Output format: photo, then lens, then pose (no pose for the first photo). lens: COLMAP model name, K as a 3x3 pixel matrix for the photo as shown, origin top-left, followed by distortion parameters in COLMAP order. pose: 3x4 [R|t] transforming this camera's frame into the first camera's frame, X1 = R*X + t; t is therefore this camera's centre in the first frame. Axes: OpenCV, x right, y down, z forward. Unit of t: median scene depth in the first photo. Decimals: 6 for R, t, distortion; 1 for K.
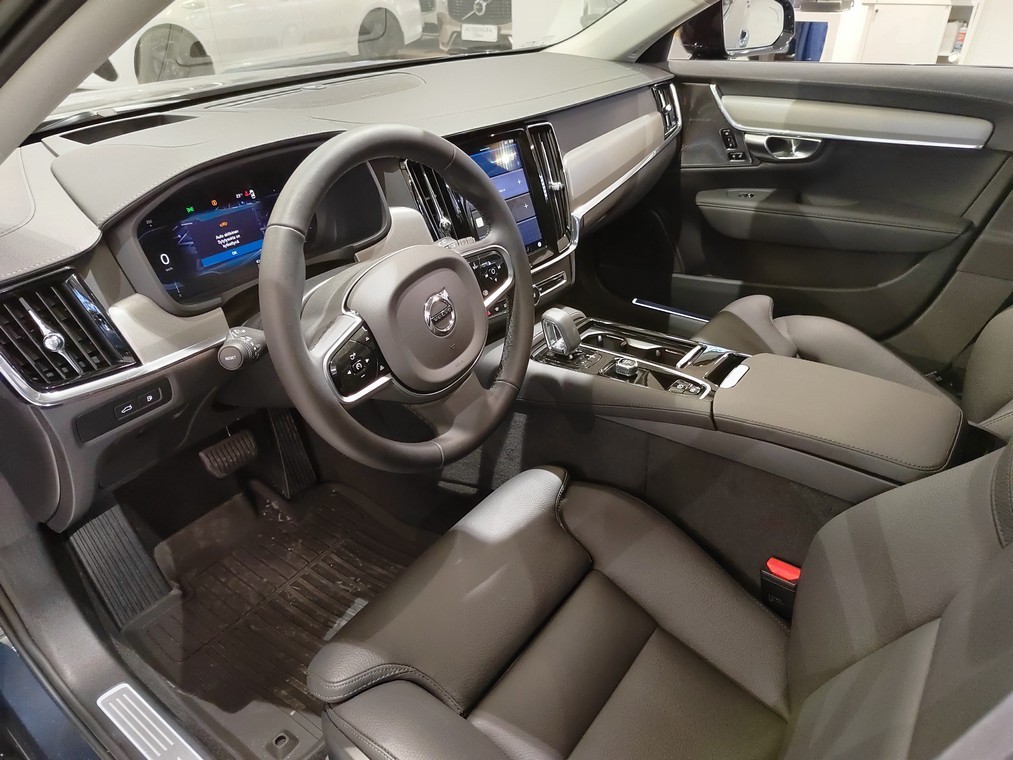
lens RADIAL K [[687.6, 0, 506.5], [0, 687.6, 380.0], [0, 0, 1]] dist [0.033798, -0.034186]
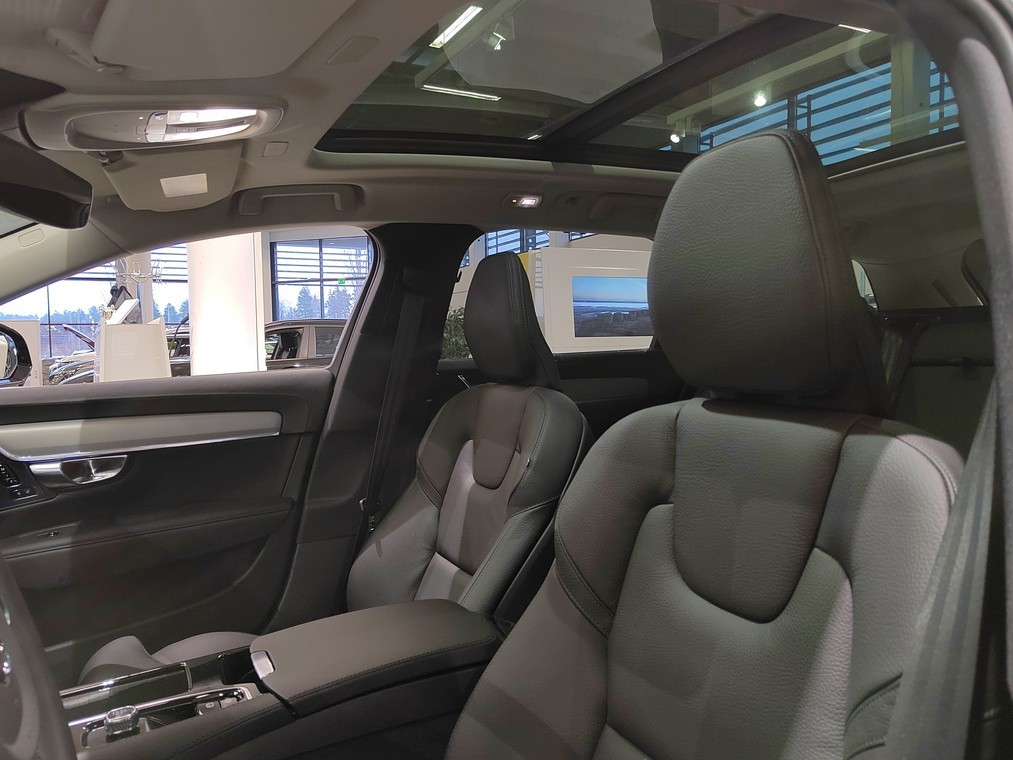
lens RADIAL K [[780.6, 0, 503.8], [0, 780.6, 380.7], [0, 0, 1]] dist [0.038164, -0.049746]
pose [[0.460197, -0.041056, 0.886867, -0.232807], [0.478727, 0.852740, -0.208937, 0.026978], [-0.747689, 0.520719, 0.412083, 0.143159]]
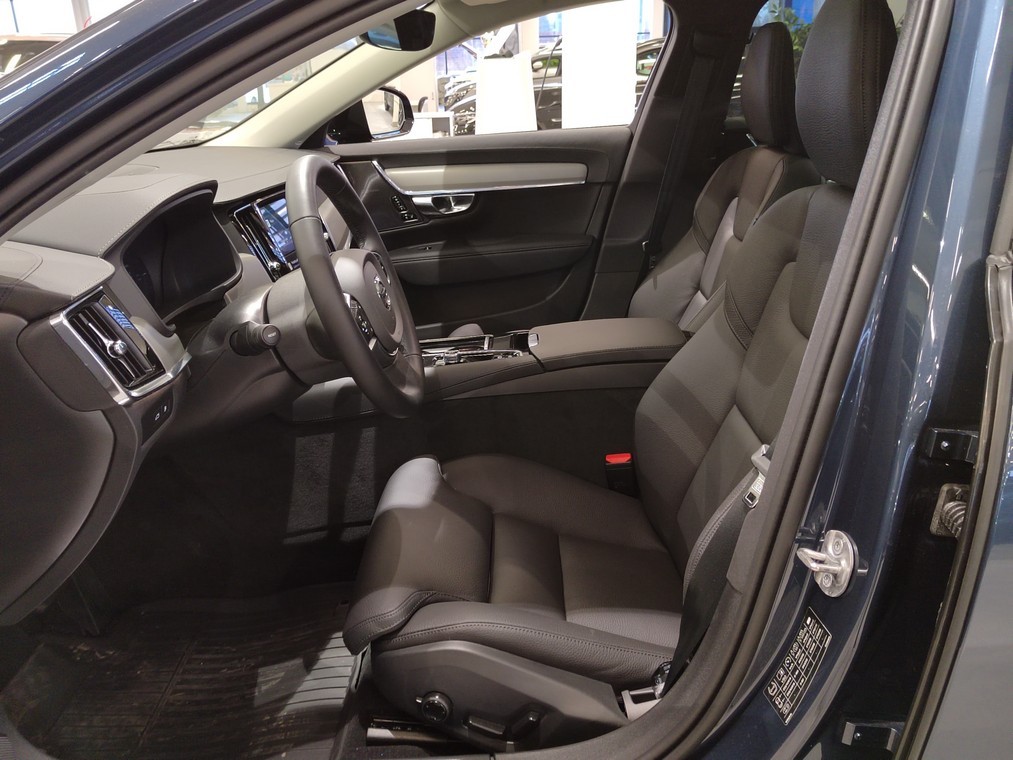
lens RADIAL K [[848.9, 0, 506.5], [0, 848.9, 380.0], [0, 0, 1]] dist [0.041203, -0.000313]
pose [[0.805144, -0.215217, 0.552652, -0.400726], [0.326835, 0.938582, -0.110648, 0.148307], [-0.494896, 0.269714, 0.826034, -0.185085]]
